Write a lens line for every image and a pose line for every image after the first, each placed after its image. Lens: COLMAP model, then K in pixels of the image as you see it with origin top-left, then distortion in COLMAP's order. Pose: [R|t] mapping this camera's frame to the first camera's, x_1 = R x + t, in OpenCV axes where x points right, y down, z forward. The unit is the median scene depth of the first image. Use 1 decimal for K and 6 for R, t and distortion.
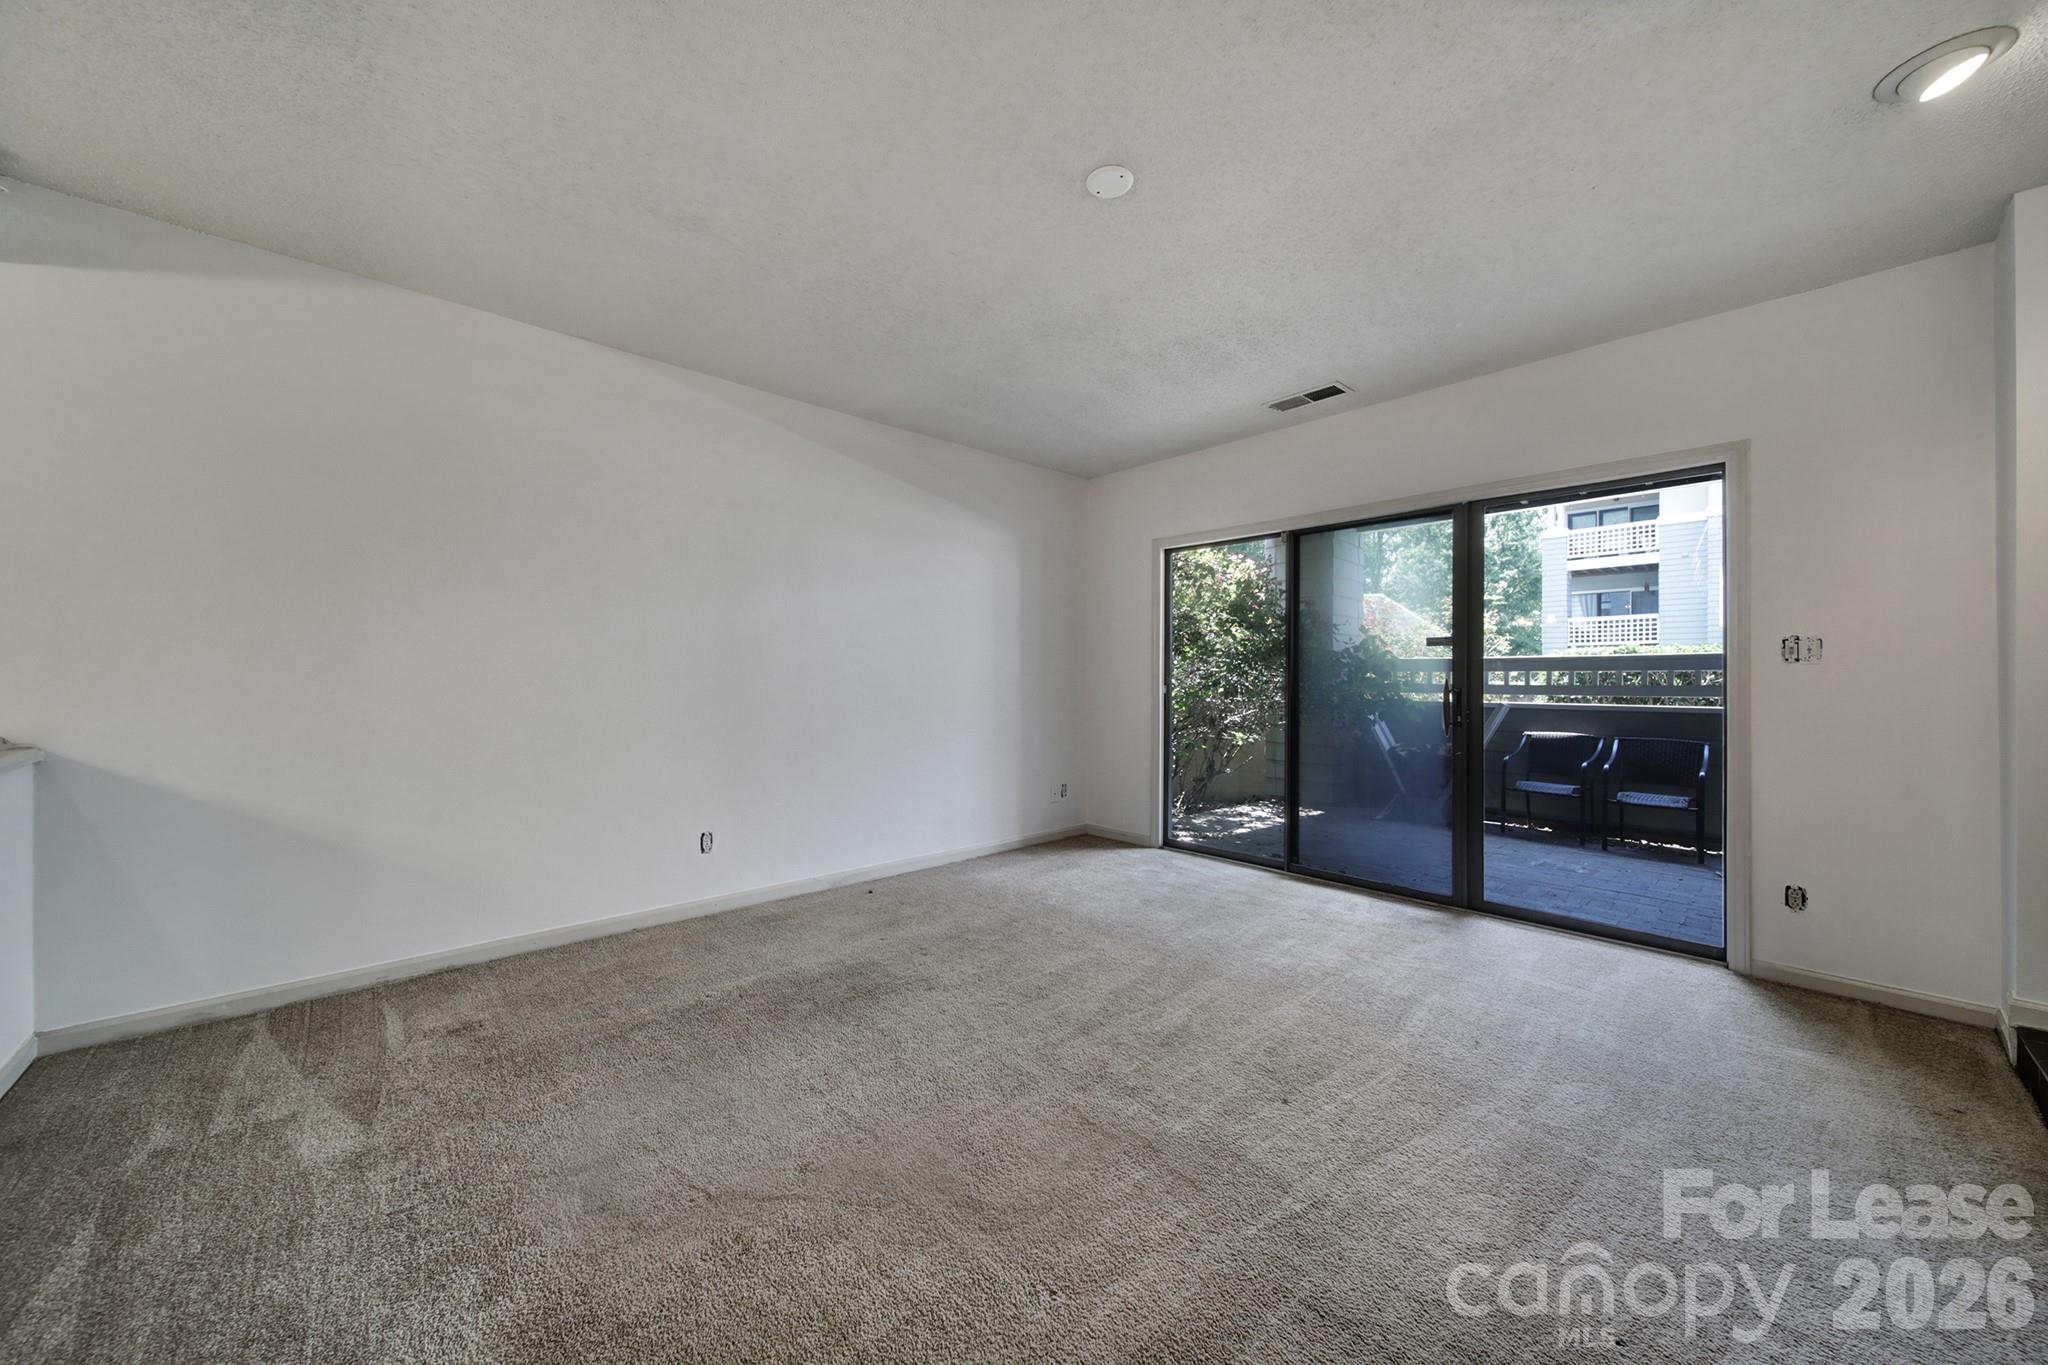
lens RADIAL K [[731.0, 0, 1024.9], [0, 731.0, 685.0], [0, 0, 1]] dist [-0.008807, -0.000425]
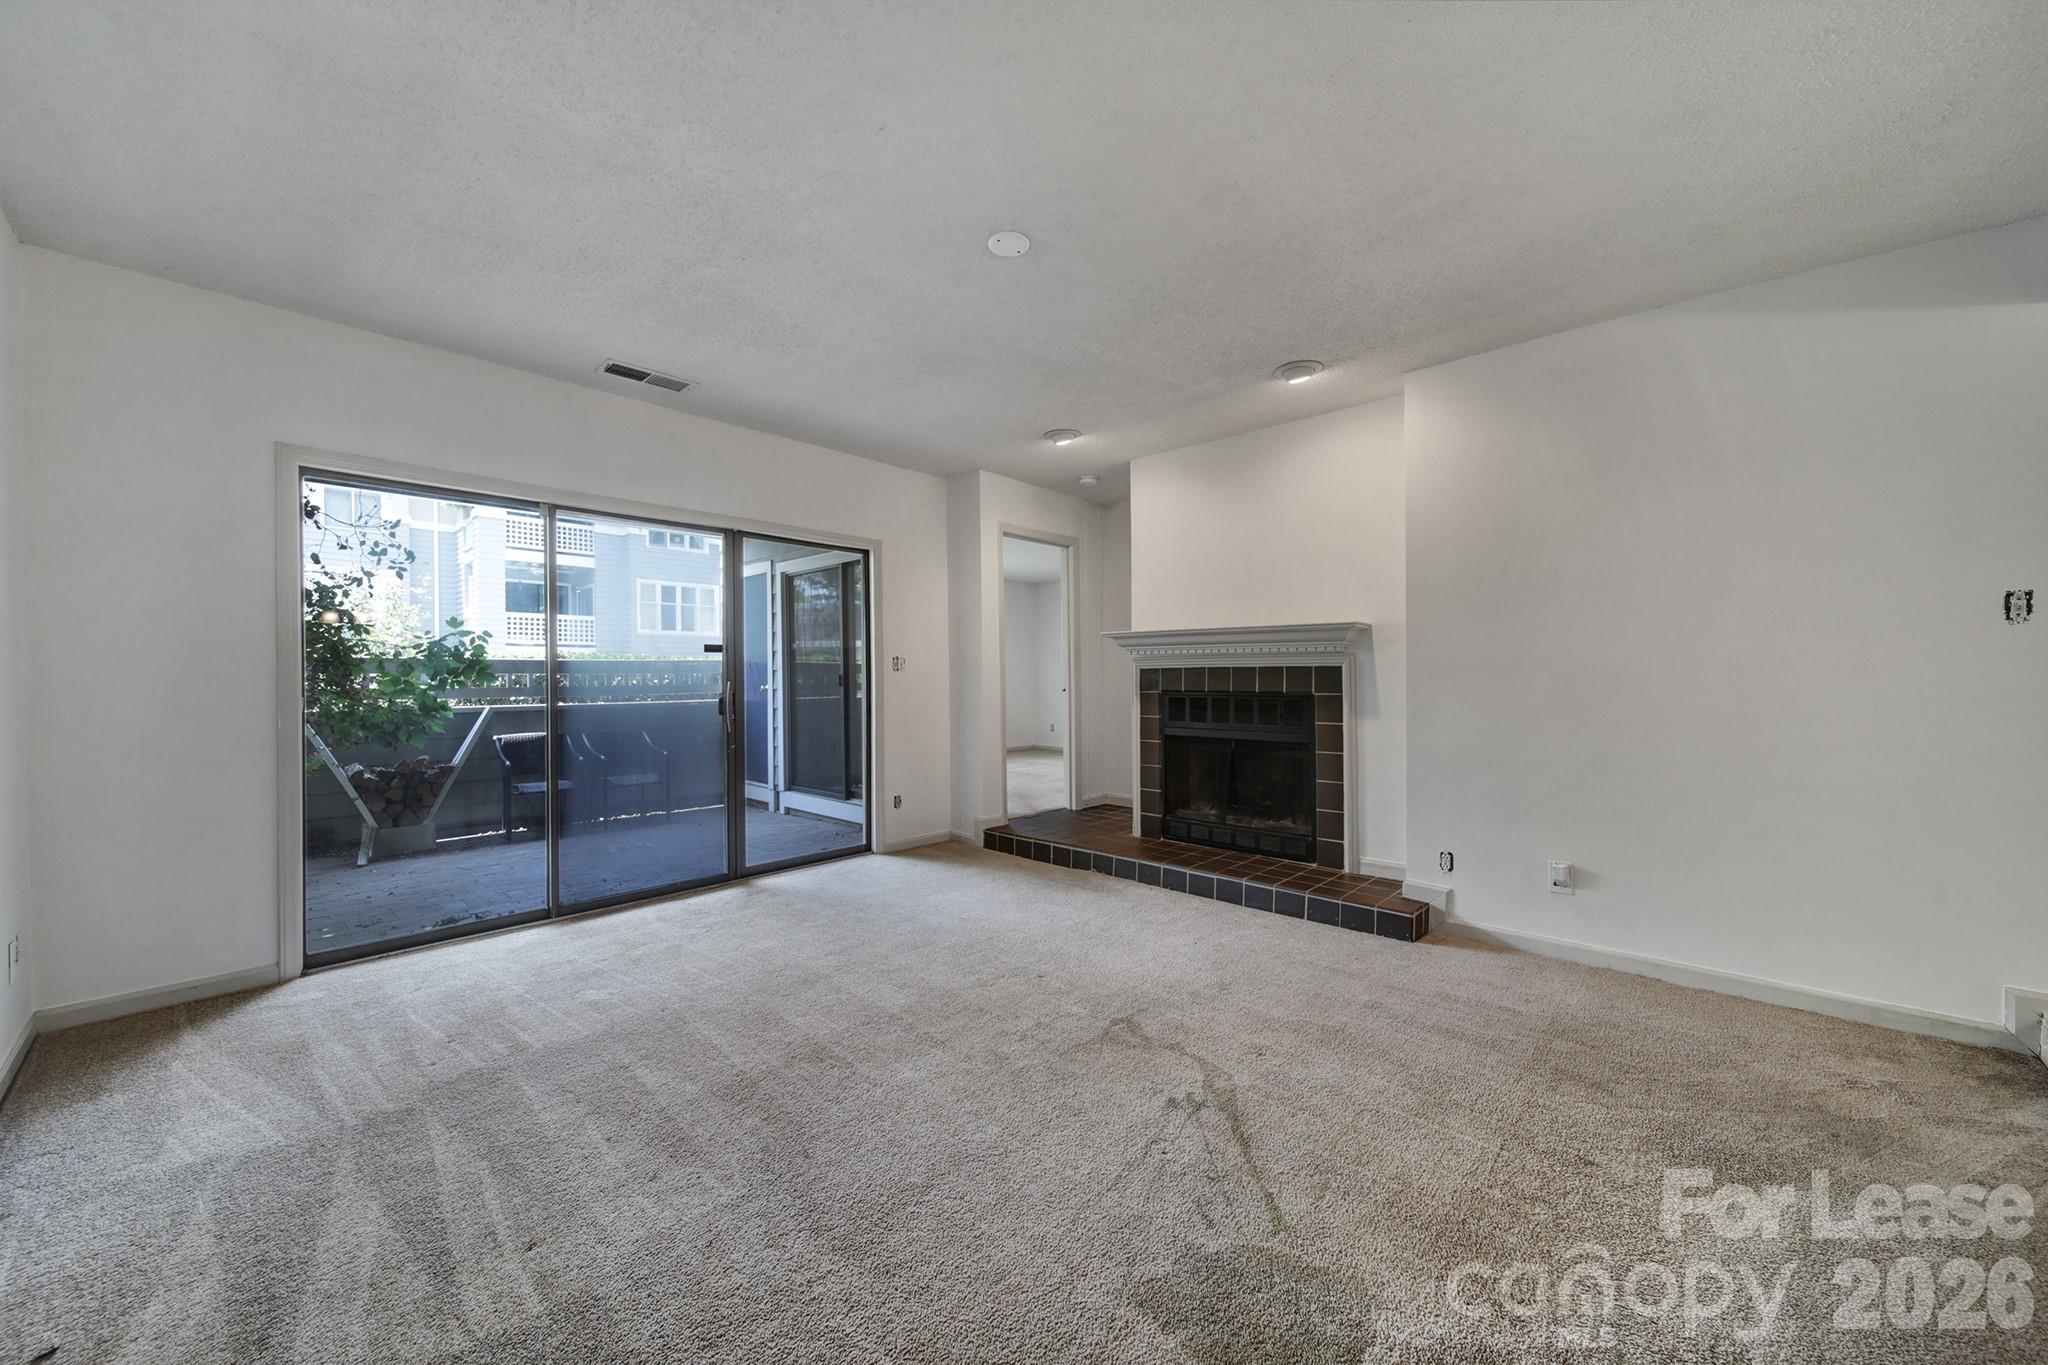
lens RADIAL K [[731.0, 0, 1024.9], [0, 731.0, 685.0], [0, 0, 1]] dist [-0.008807, -0.000425]
pose [[-0.075940, -0.012849, 0.997030, -0.571409], [0.013631, 0.999810, 0.013923, -0.012712], [-0.997019, 0.014648, -0.075751, 0.606209]]
